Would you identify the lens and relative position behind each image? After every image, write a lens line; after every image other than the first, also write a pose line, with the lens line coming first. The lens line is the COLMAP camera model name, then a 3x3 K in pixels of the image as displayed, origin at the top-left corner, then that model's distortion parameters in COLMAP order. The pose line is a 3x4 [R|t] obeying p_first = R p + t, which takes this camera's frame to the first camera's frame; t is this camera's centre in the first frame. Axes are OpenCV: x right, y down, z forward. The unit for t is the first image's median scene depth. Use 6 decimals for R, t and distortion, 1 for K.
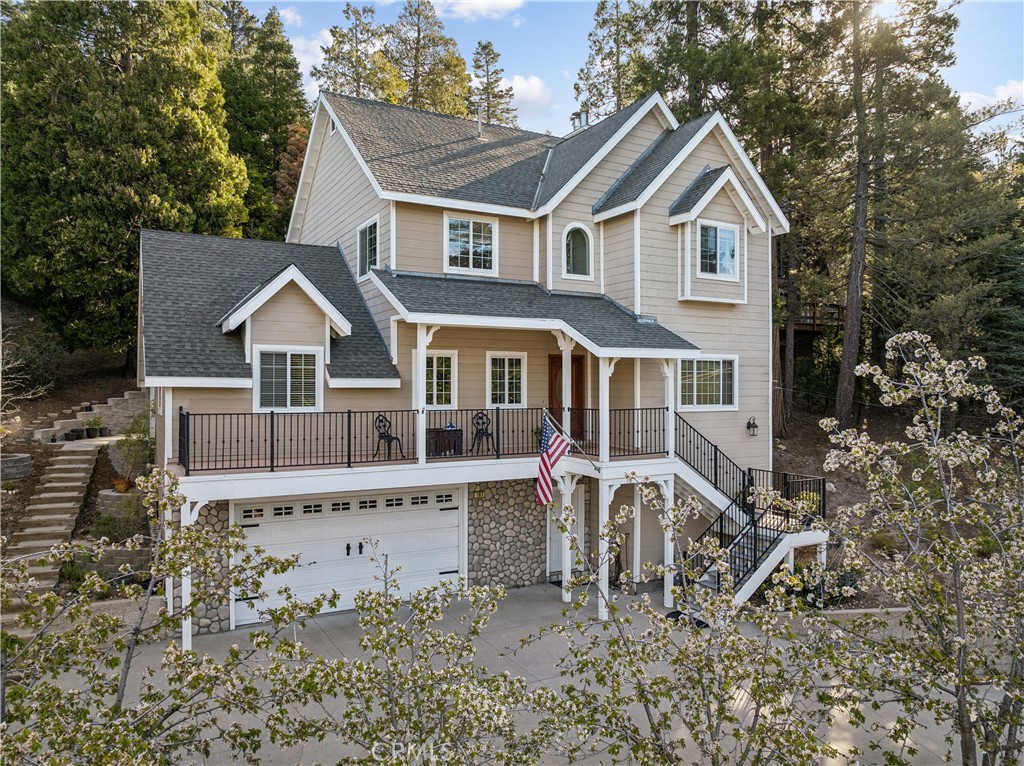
lens RADIAL K [[721.6, 0, 512.0], [0, 721.6, 383.0], [0, 0, 1]] dist [-0.029686, -0.004073]
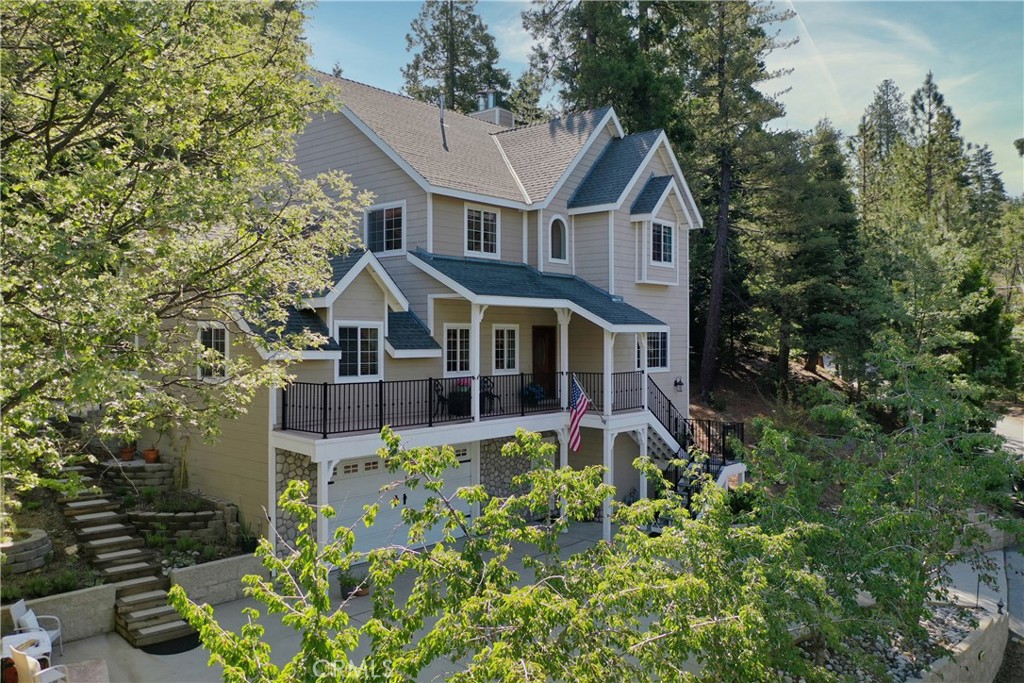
lens RADIAL K [[813.3, 0, 512.0], [0, 813.3, 341.5], [0, 0, 1]] dist [-0.003762, -0.003149]
pose [[0.938825, -0.002138, 0.344389, -0.451930], [-0.000199, 0.999977, 0.006748, -0.024500], [-0.344396, -0.006404, 0.938803, -0.234186]]
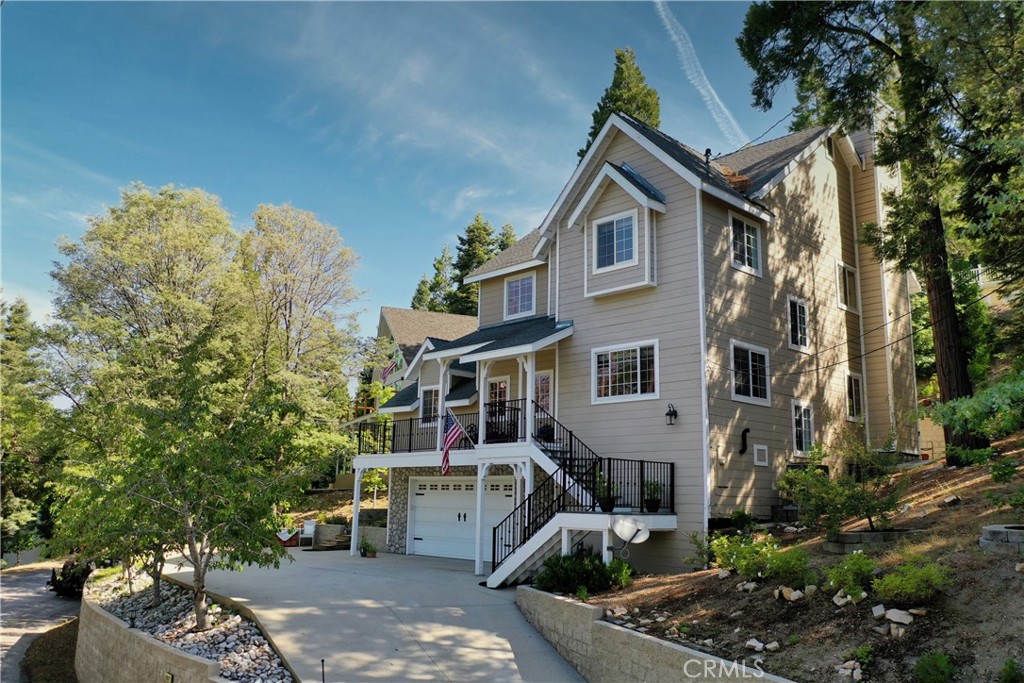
lens RADIAL K [[813.3, 0, 512.0], [0, 813.3, 341.5], [0, 0, 1]] dist [-0.003762, -0.003149]
pose [[0.265308, -0.180633, -0.947092, 1.336175], [-0.015581, 0.981362, -0.191534, 0.178545], [0.964038, 0.065572, 0.257549, 0.590728]]
